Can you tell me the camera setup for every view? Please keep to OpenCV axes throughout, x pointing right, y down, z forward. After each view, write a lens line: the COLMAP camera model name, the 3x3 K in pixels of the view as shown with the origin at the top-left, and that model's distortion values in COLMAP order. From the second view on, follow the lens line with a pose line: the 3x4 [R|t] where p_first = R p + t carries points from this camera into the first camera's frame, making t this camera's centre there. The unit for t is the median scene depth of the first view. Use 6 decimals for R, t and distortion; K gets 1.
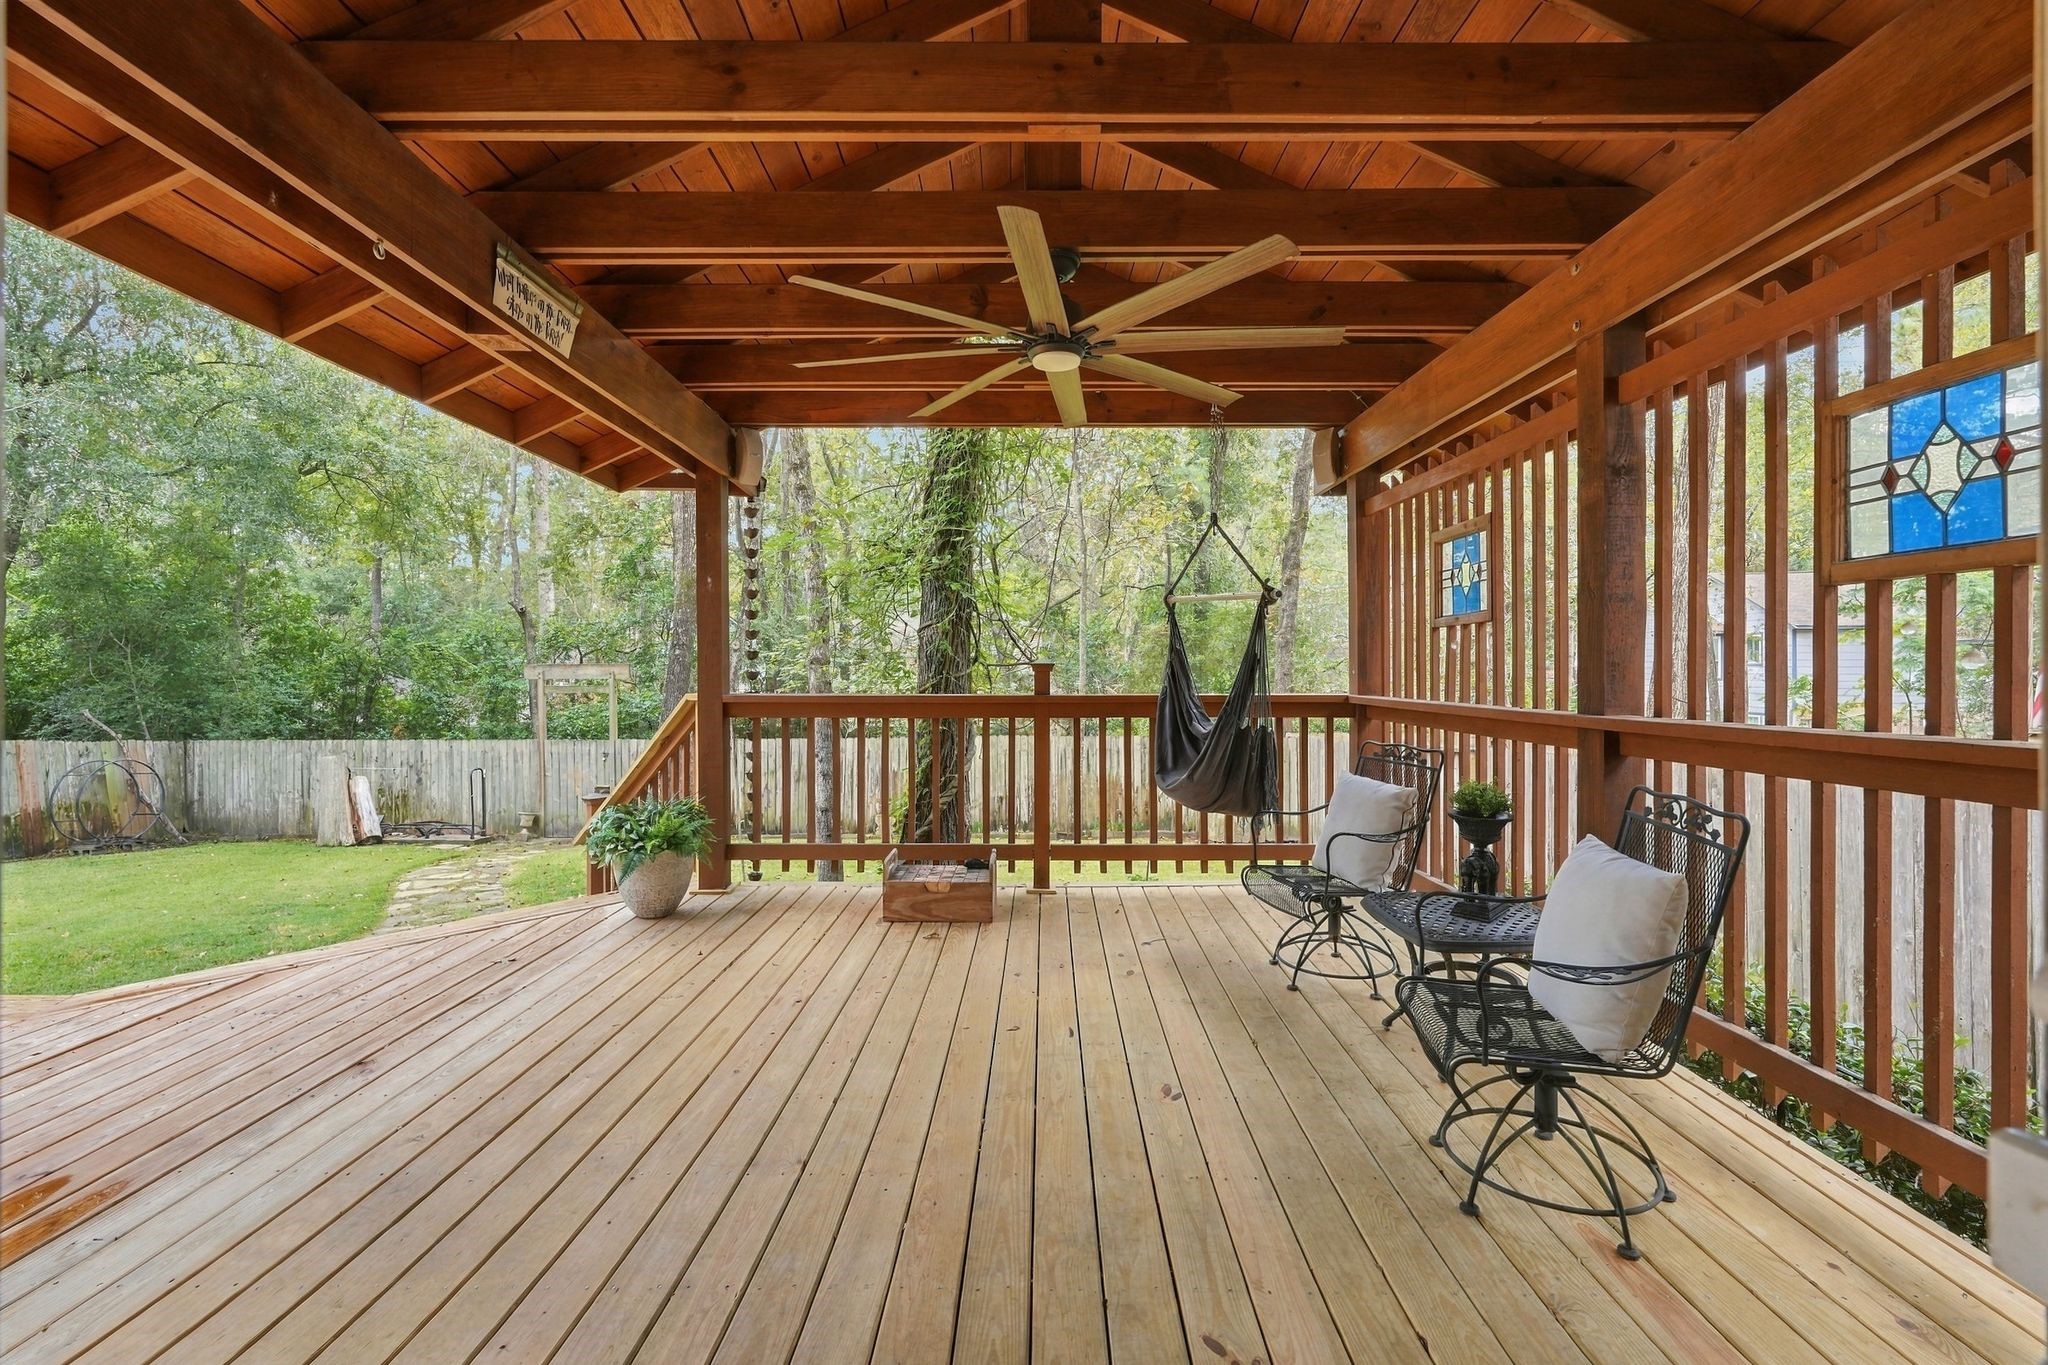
lens RADIAL K [[900.2, 0, 1015.9], [0, 900.2, 674.1], [0, 0, 1]] dist [0.005308, -0.001477]
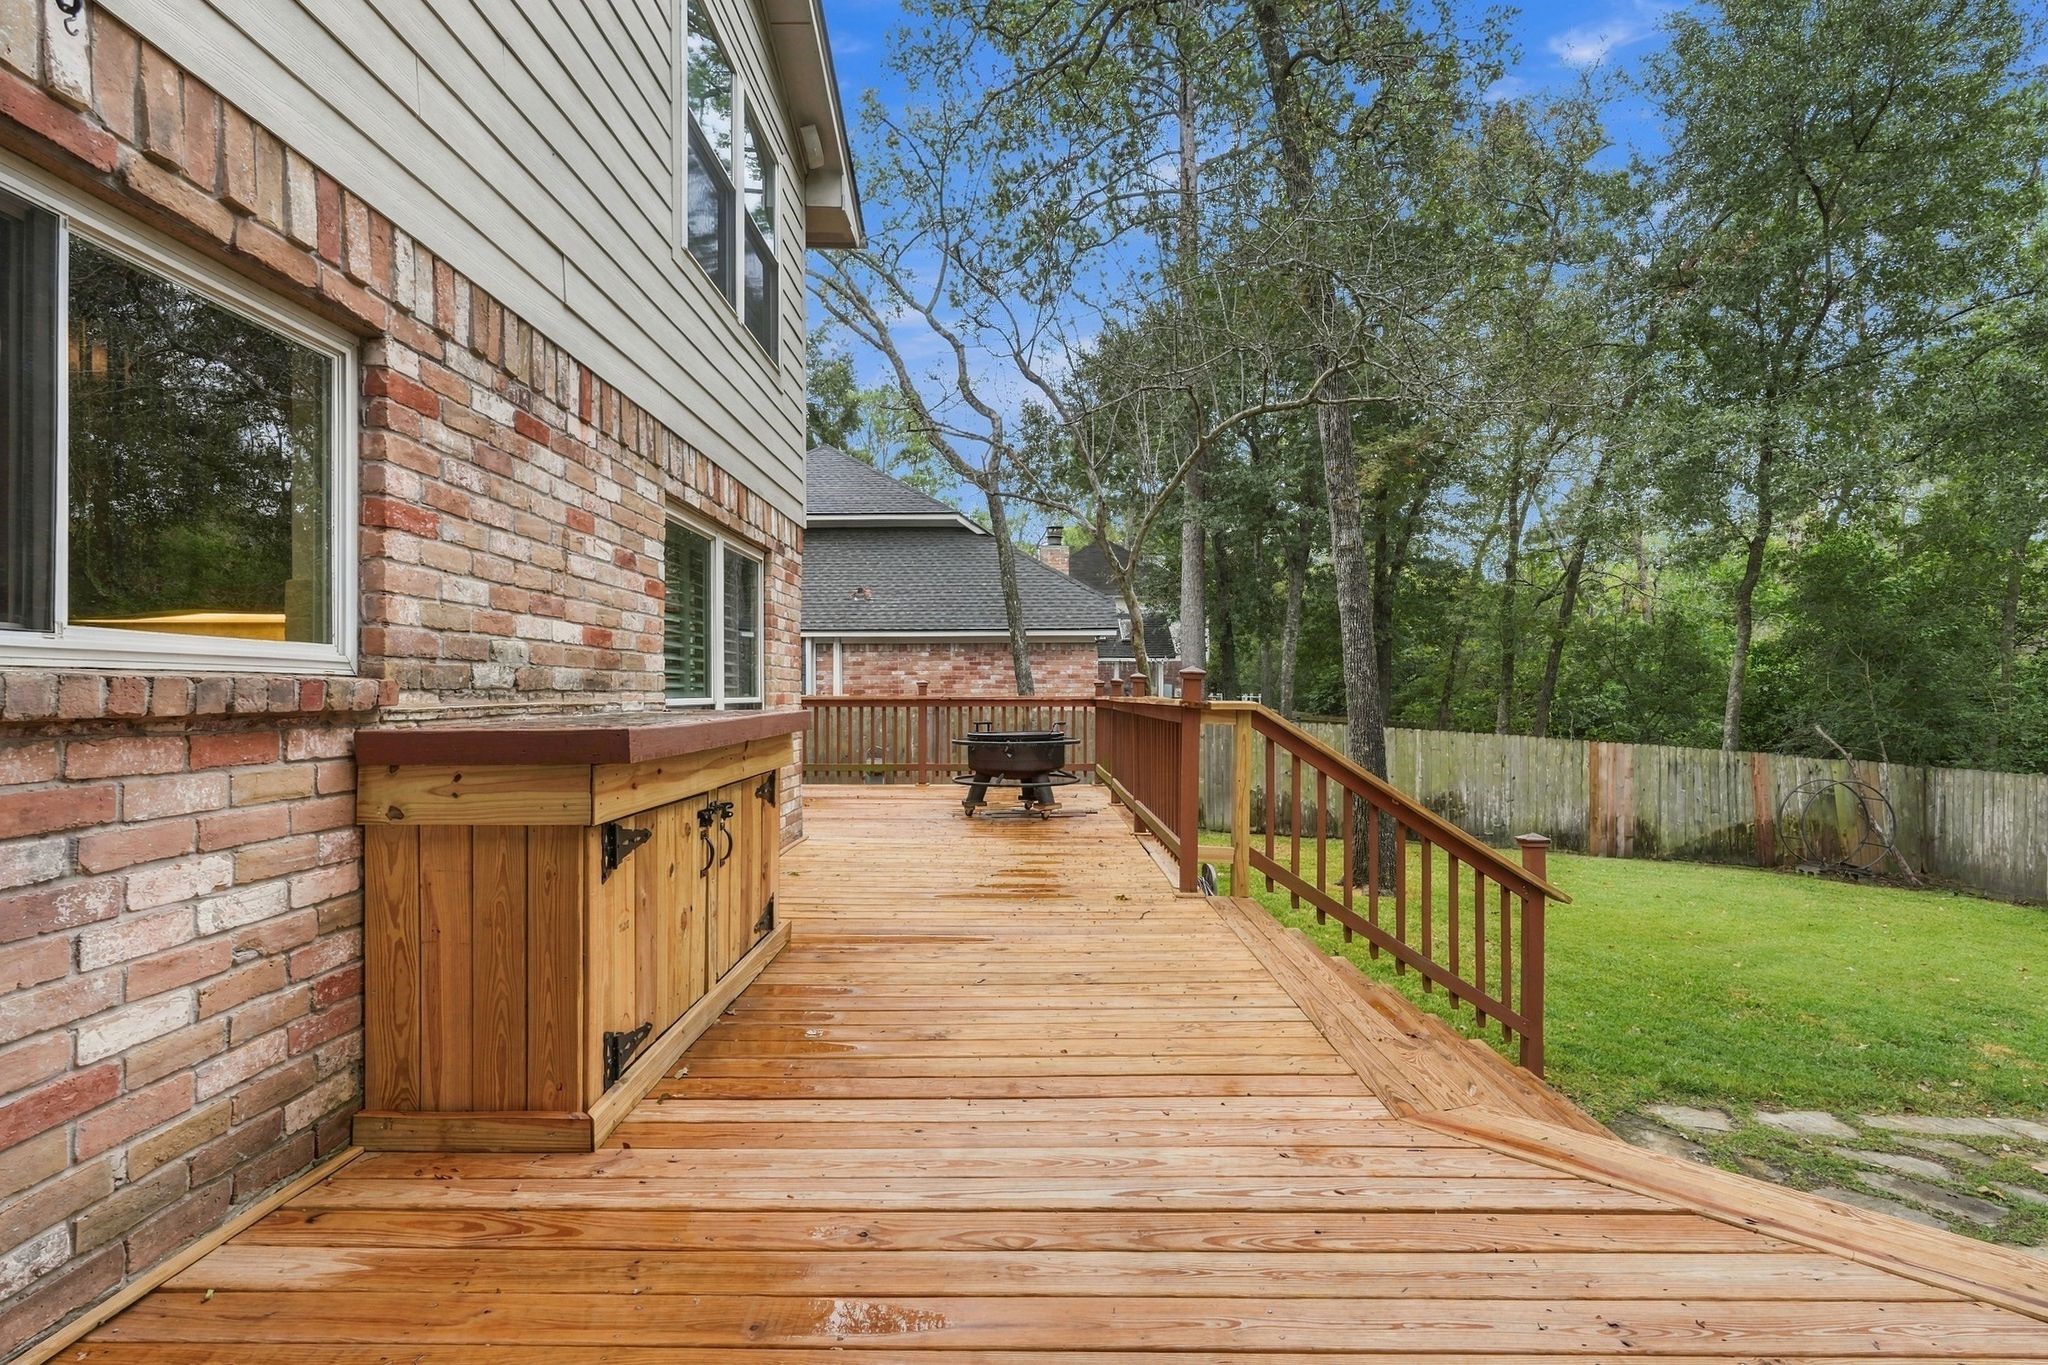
lens RADIAL K [[900.2, 0, 1016.0], [0, 900.2, 693.9], [0, 0, 1]] dist [0.005308, -0.001477]
pose [[0.004771, 0.011431, -0.999923, -0.062003], [-0.007380, 0.999908, 0.011395, 0.000647], [0.999961, 0.007325, 0.004855, 0.127018]]
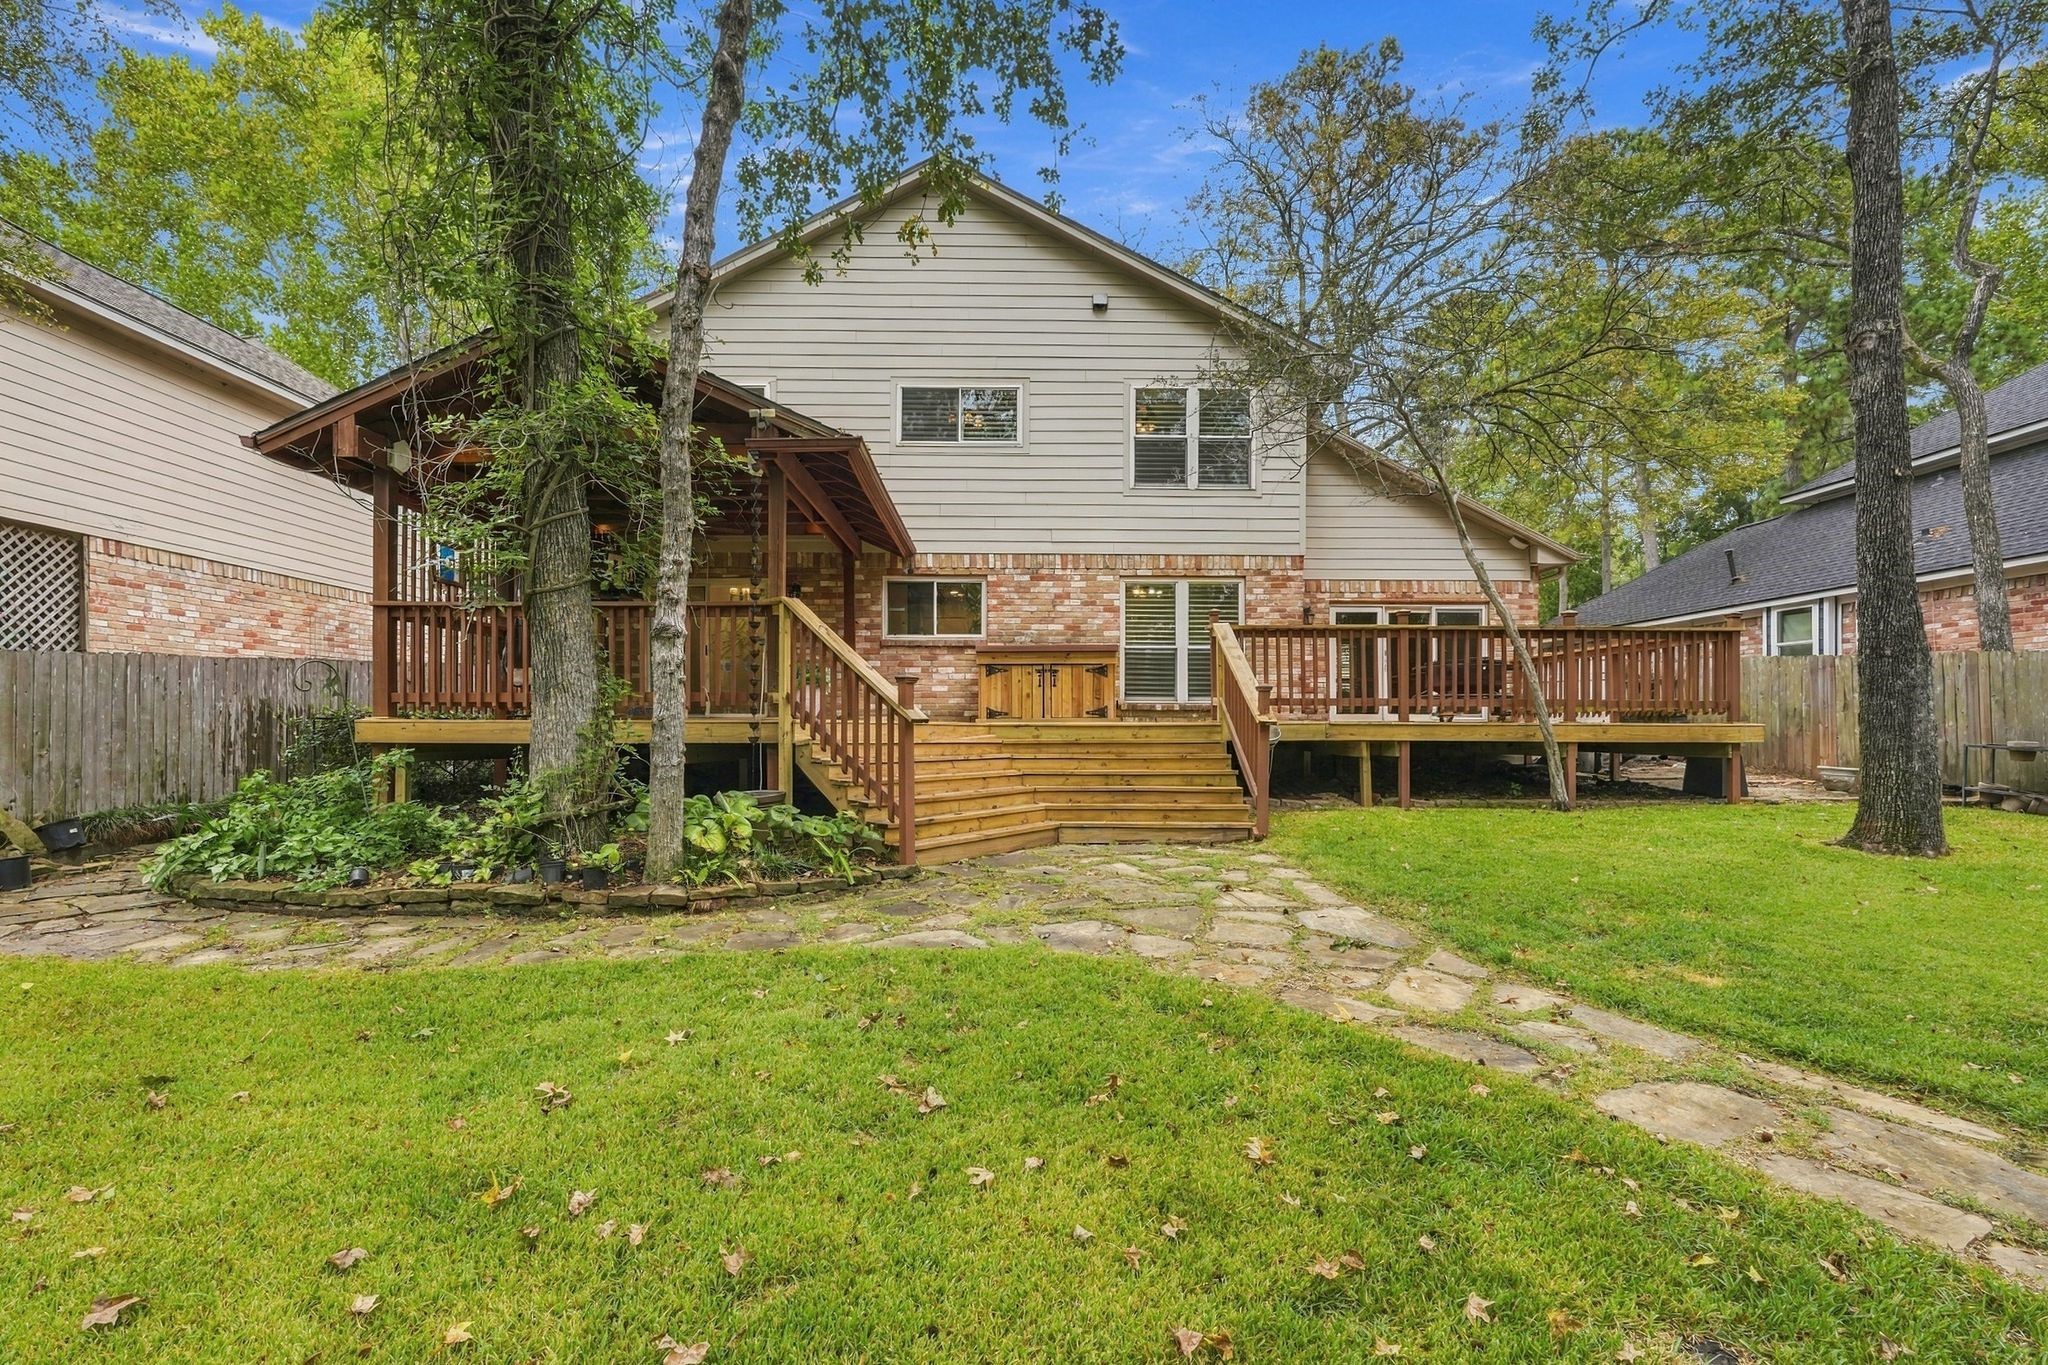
lens RADIAL K [[900.2, 0, 1025.8], [0, 900.2, 723.3], [0, 0, 1]] dist [0.005308, -0.001477]
pose [[-0.999515, 0.007044, -0.030339, -0.228428], [0.006915, 0.999967, 0.004342, 0.072920], [0.030368, 0.004130, -0.999530, 0.838481]]
